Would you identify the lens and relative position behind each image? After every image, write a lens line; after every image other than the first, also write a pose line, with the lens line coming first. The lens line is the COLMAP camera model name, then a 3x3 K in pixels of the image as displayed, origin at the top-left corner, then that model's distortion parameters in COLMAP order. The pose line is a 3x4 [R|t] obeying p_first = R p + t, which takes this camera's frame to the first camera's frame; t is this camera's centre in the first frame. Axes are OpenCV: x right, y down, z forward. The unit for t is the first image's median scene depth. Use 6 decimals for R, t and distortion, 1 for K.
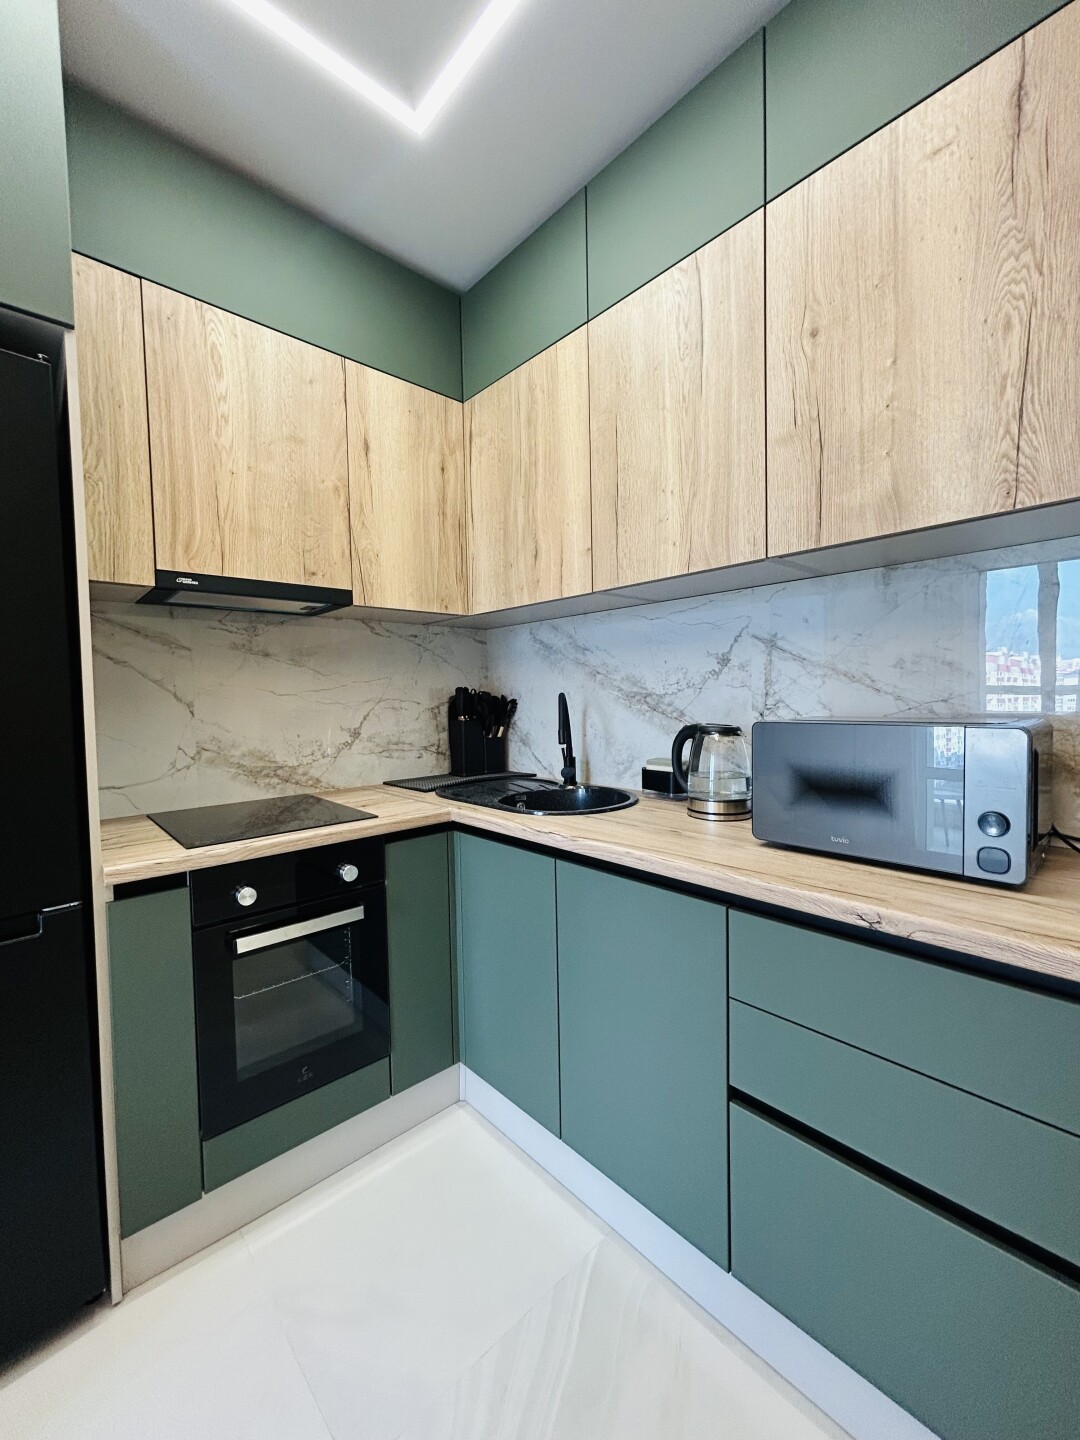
lens RADIAL K [[579.1, 0, 540.0], [0, 579.1, 720.0], [0, 0, 1]] dist [-0.003714, -0.000161]
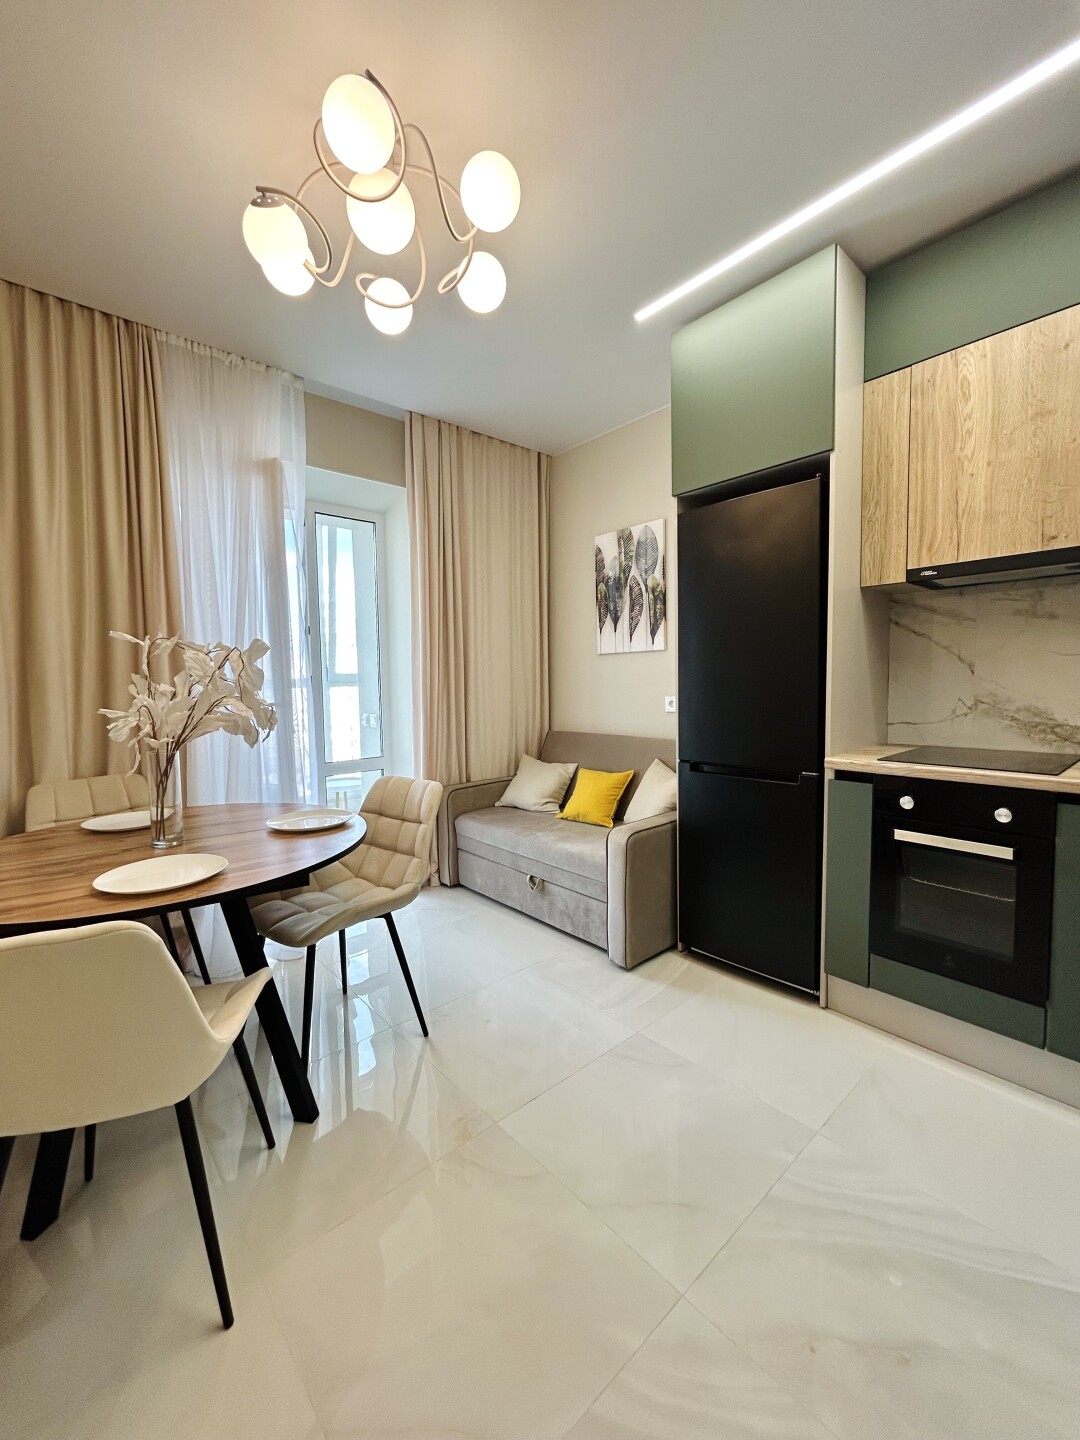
lens RADIAL K [[579.1, 0, 540.0], [0, 579.1, 720.0], [0, 0, 1]] dist [-0.003714, -0.000161]
pose [[-0.011310, 0.088720, -0.995992, 0.753036], [-0.024599, 0.995730, 0.088976, 0.004596], [0.999633, 0.025507, -0.009079, 0.106473]]
